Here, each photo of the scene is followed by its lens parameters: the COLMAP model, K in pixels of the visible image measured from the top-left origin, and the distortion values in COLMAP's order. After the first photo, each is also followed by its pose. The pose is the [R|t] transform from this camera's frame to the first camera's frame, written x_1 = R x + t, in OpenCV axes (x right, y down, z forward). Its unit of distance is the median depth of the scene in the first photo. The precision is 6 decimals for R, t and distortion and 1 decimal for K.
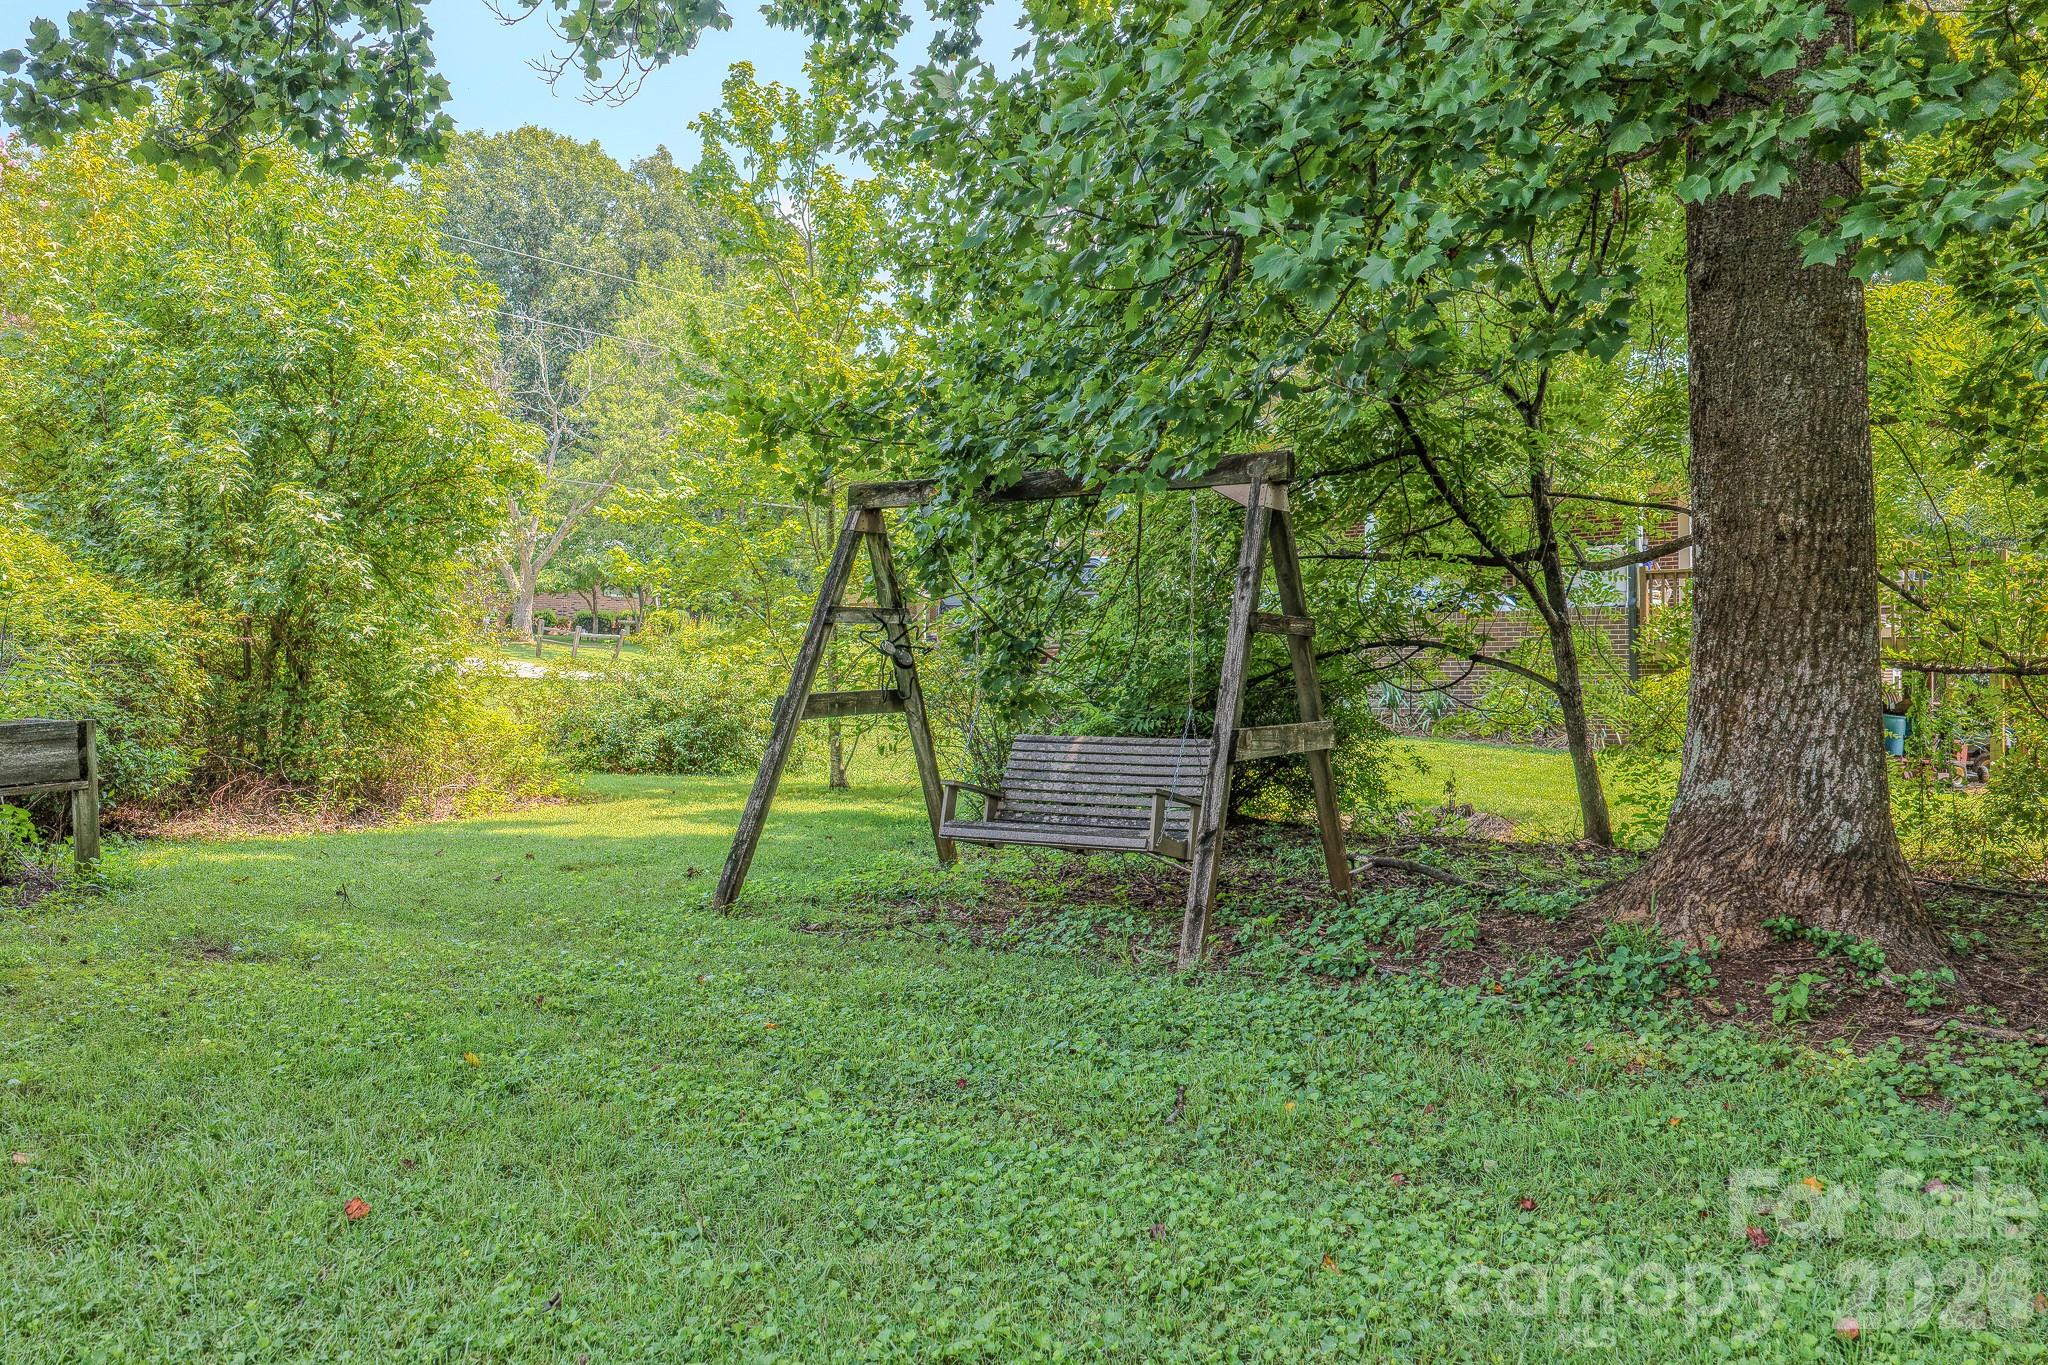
lens RADIAL K [[1745.1, 0, 1024.0], [0, 1745.1, 682.5], [0, 0, 1]] dist [-0.046940, 0.001626]
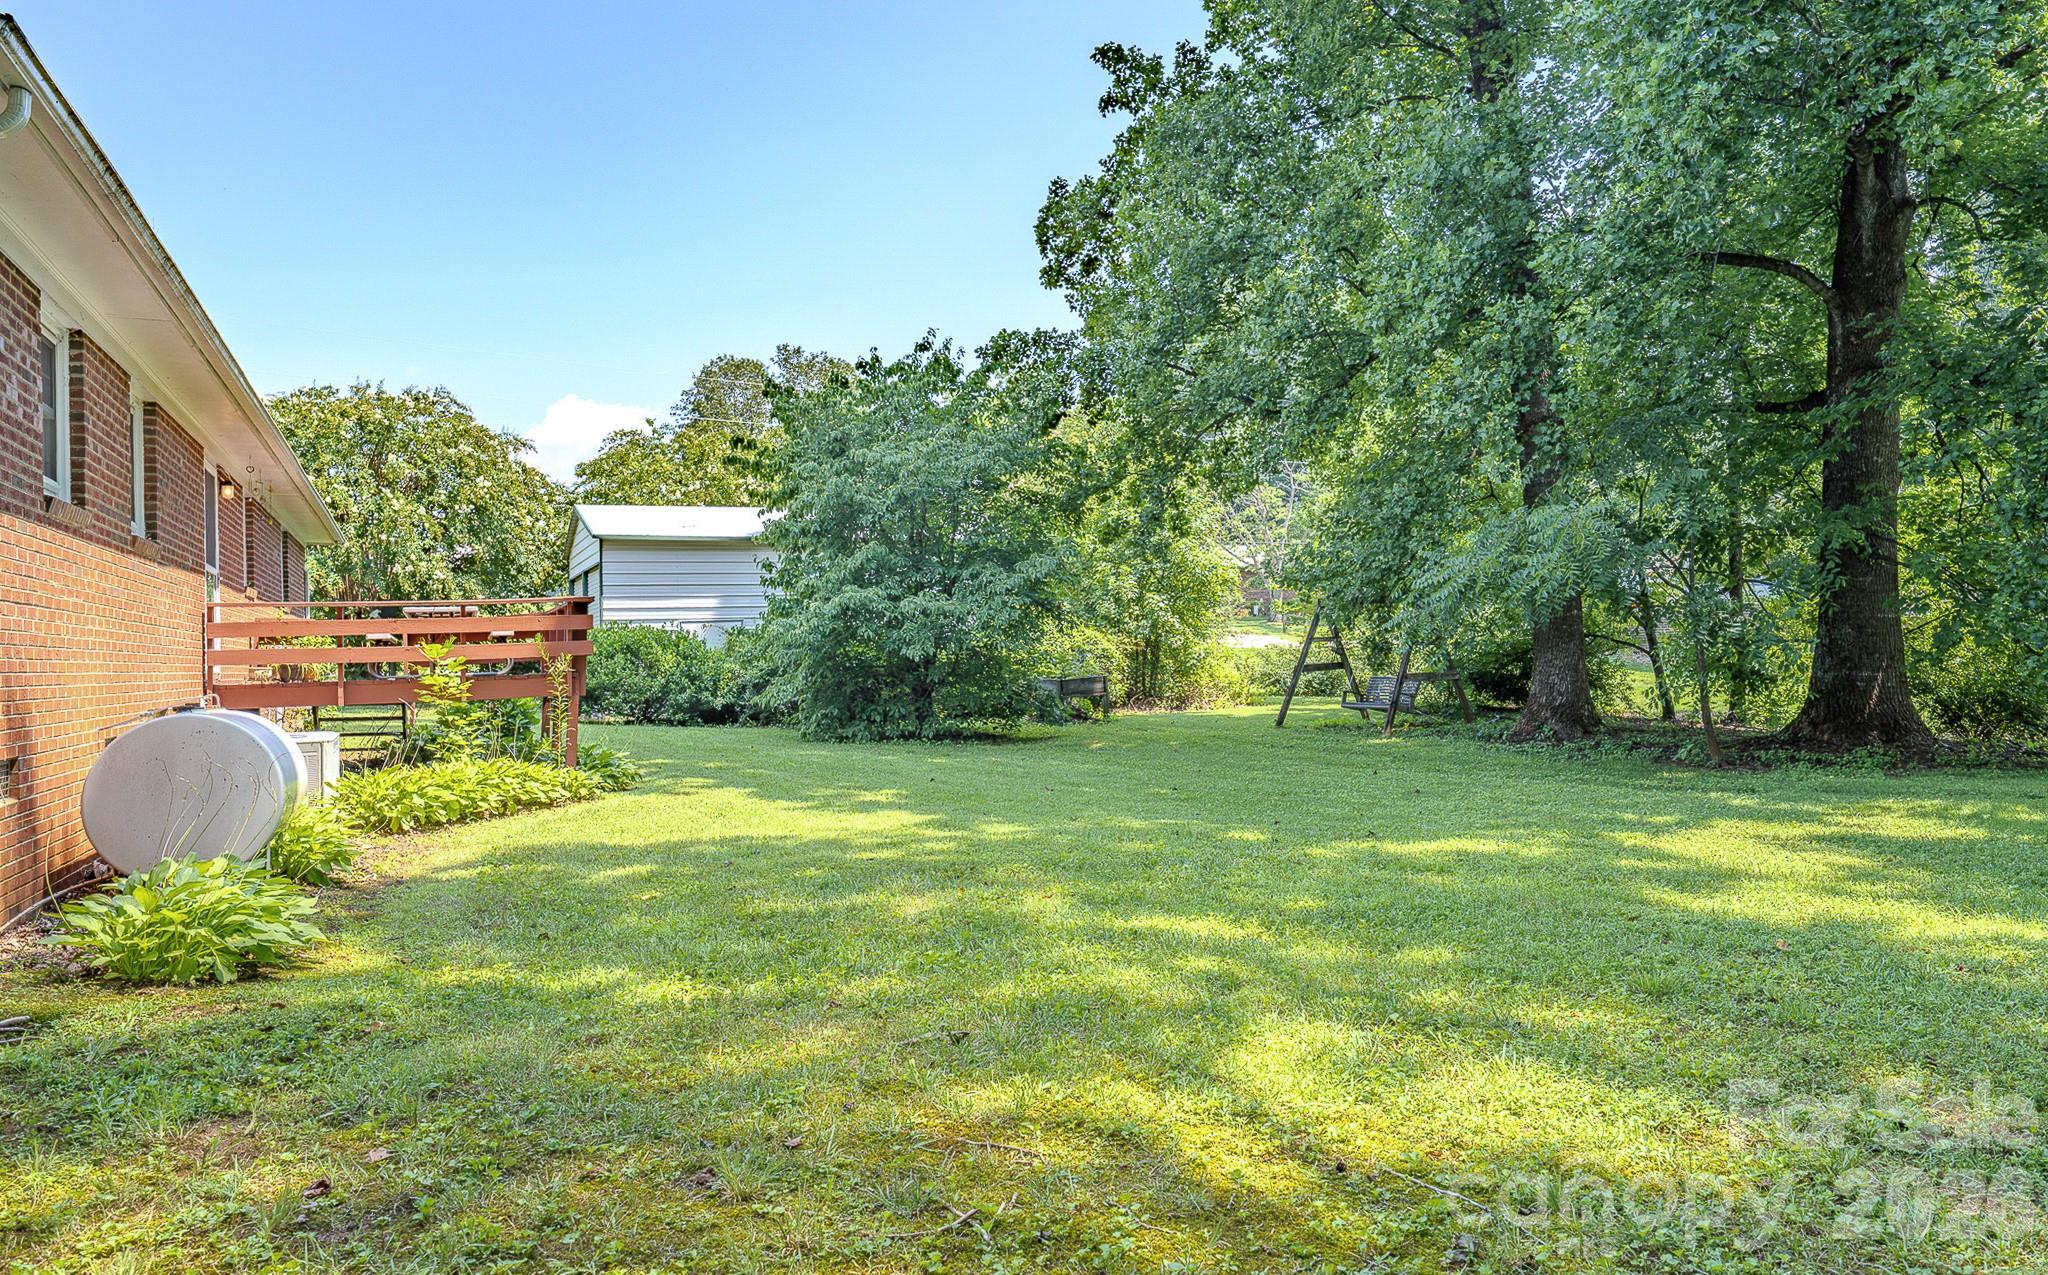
lens RADIAL K [[1404.0, 0, 1024.0], [0, 1404.0, 637.5], [0, 0, 1]] dist [0.000510, -0.000012]
pose [[0.887220, -0.031522, -0.460269, 0.503819], [0.031576, 0.999473, -0.007583, -0.032475], [0.460265, -0.007805, 0.887747, -1.280122]]
